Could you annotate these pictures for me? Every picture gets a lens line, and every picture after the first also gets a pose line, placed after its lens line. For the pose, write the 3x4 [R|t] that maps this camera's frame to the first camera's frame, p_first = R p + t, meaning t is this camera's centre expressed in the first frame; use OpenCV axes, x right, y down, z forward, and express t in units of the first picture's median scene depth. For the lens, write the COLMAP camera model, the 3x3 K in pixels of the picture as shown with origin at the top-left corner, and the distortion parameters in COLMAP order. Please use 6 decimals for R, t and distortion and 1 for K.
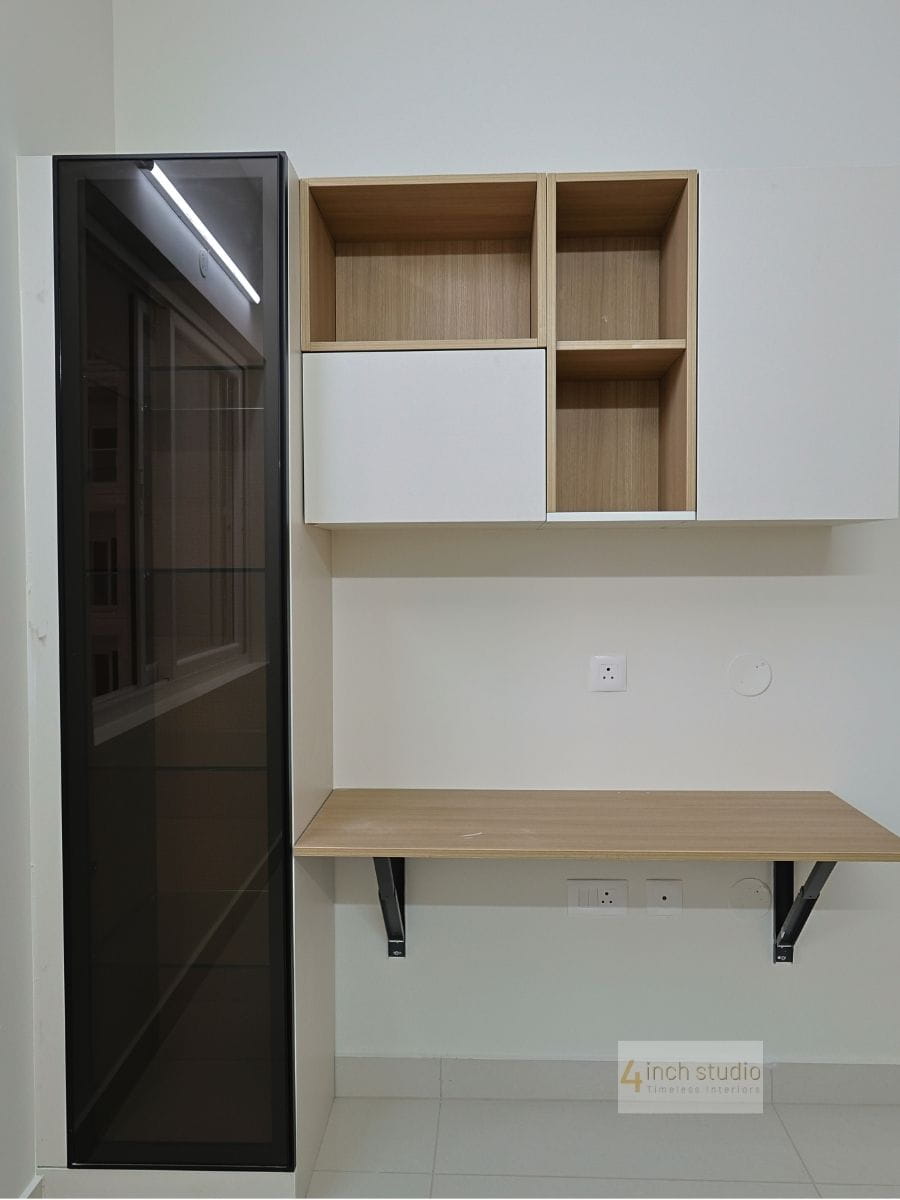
lens RADIAL K [[903.7, 0, 451.2], [0, 903.7, 598.0], [0, 0, 1]] dist [0.015414, -0.006305]
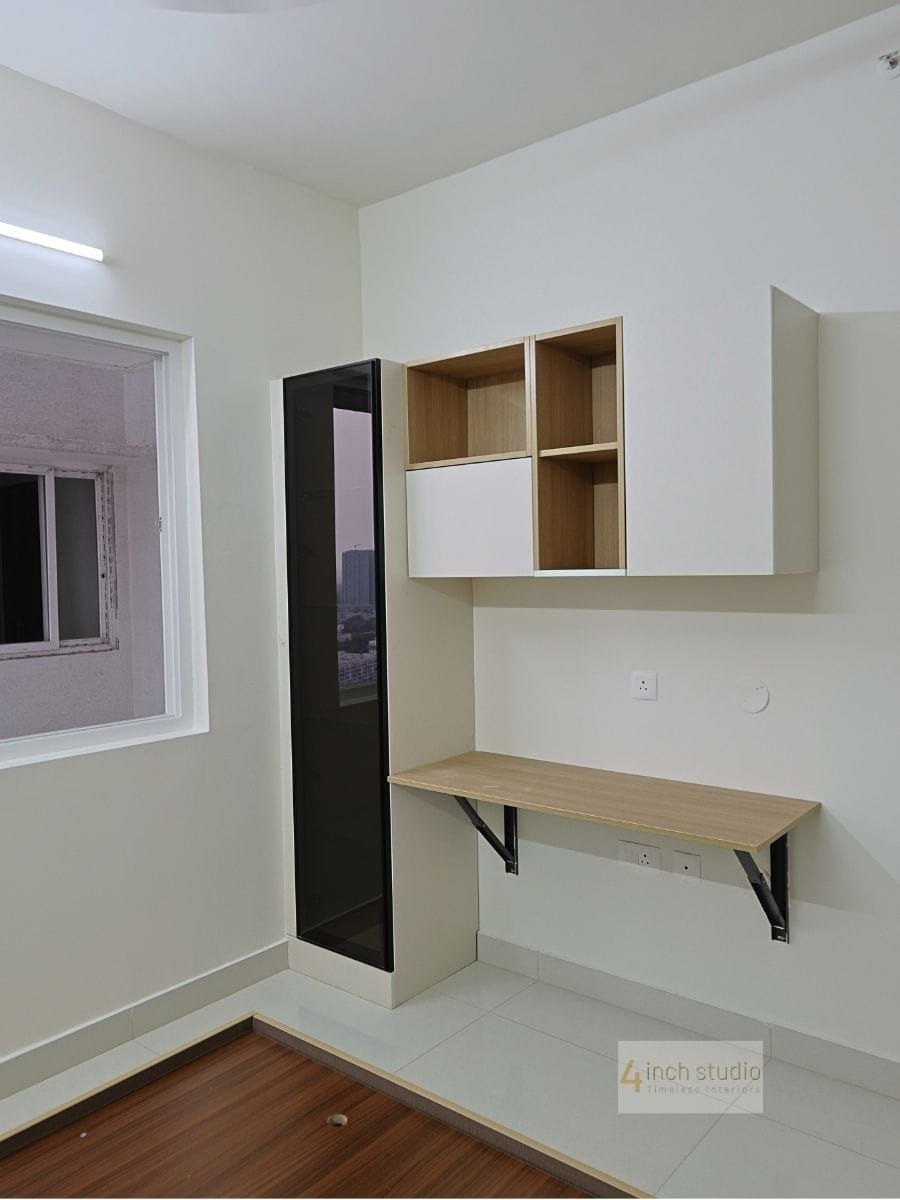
lens RADIAL K [[903.7, 0, 445.3], [0, 903.7, 599.9], [0, 0, 1]] dist [0.015414, -0.006305]
pose [[0.794344, 0.011441, -0.607361, 0.757713], [0.000825, 0.999801, 0.019913, -0.066878], [0.607468, -0.016319, 0.794176, -0.199563]]
